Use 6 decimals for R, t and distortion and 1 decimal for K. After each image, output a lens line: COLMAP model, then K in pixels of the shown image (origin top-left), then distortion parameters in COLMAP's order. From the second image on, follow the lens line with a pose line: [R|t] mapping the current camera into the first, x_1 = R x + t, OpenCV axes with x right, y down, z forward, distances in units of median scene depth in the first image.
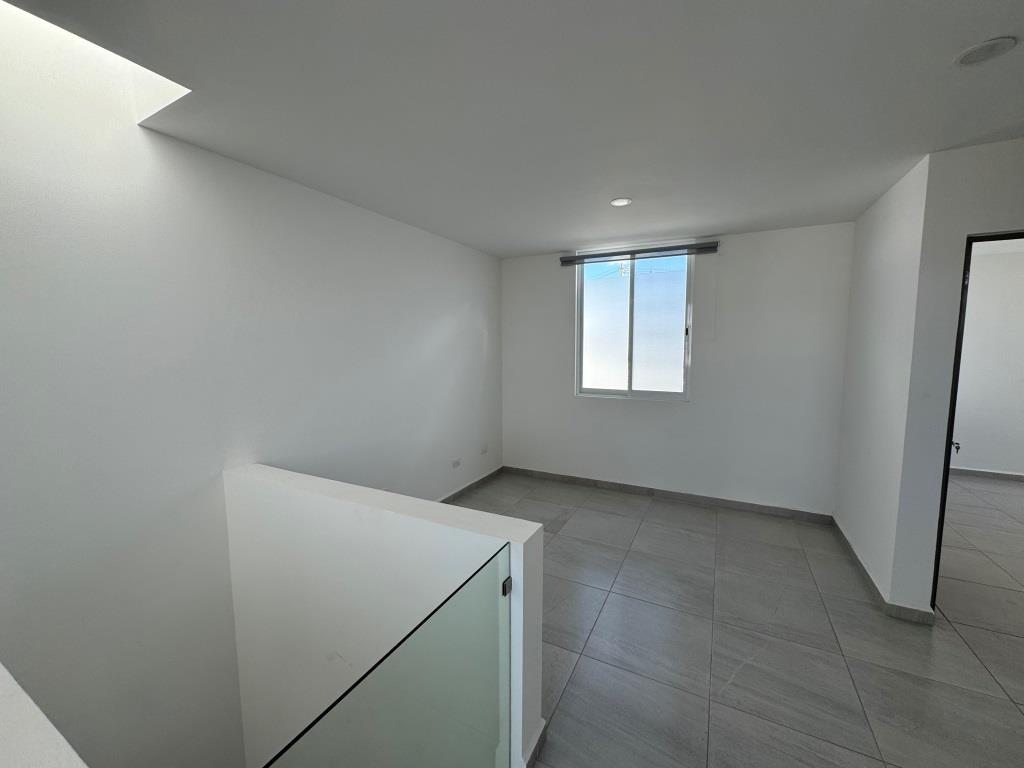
lens RADIAL K [[407.8, 0, 512.0], [0, 407.8, 382.5], [0, 0, 1]] dist [-0.002807, 0.000358]
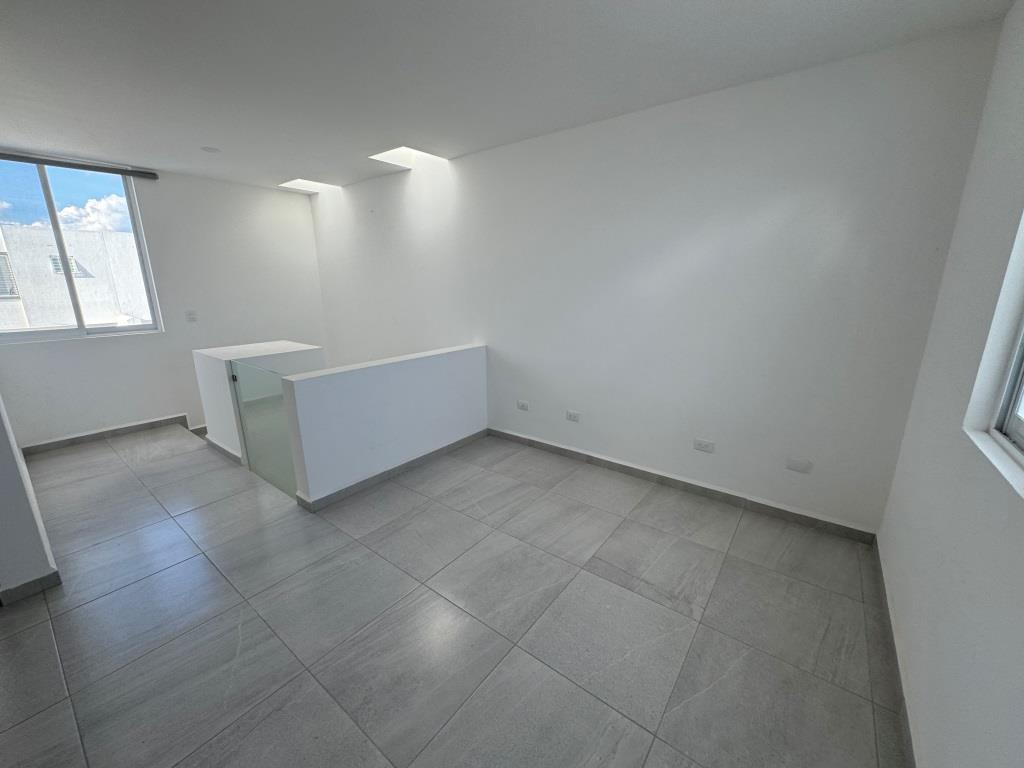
lens RADIAL K [[407.8, 0, 512.0], [0, 407.8, 382.5], [0, 0, 1]] dist [-0.002807, 0.000358]
pose [[-0.178584, 0.234869, -0.955481, 0.854603], [-0.079049, 0.964528, 0.251867, -0.080271], [0.980744, 0.120509, -0.153683, 1.213769]]
